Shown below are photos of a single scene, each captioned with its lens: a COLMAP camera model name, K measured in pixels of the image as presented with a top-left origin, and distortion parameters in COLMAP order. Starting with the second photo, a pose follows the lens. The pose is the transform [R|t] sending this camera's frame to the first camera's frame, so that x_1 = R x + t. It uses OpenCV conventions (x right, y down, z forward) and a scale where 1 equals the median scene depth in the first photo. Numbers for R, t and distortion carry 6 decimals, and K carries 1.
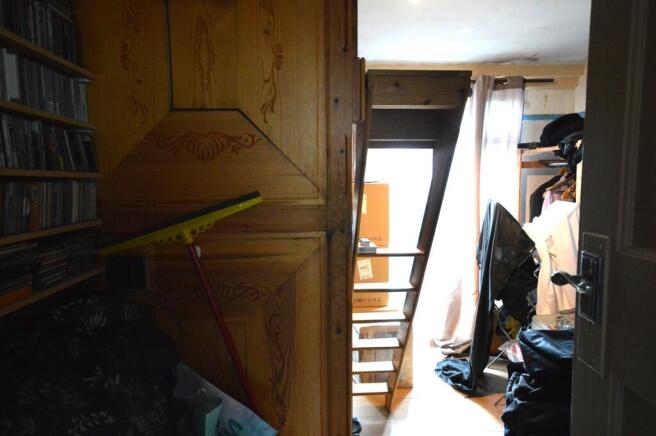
lens RADIAL K [[399.6, 0, 328.5], [0, 399.6, 219.5], [0, 0, 1]] dist [0.005323, 0.003357]
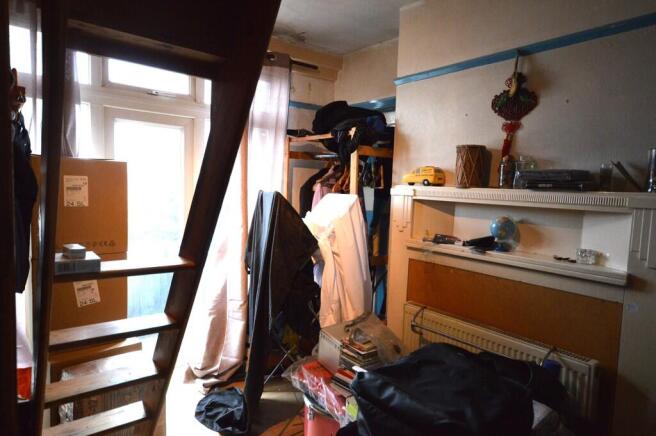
lens RADIAL K [[399.6, 0, 327.9], [0, 399.6, 219.8], [0, 0, 1]] dist [0.005323, 0.003357]
pose [[0.816030, -0.007228, 0.577964, 0.036354], [0.008070, 0.999967, 0.001112, 0.011562], [-0.577953, 0.003757, 0.816062, 0.241565]]
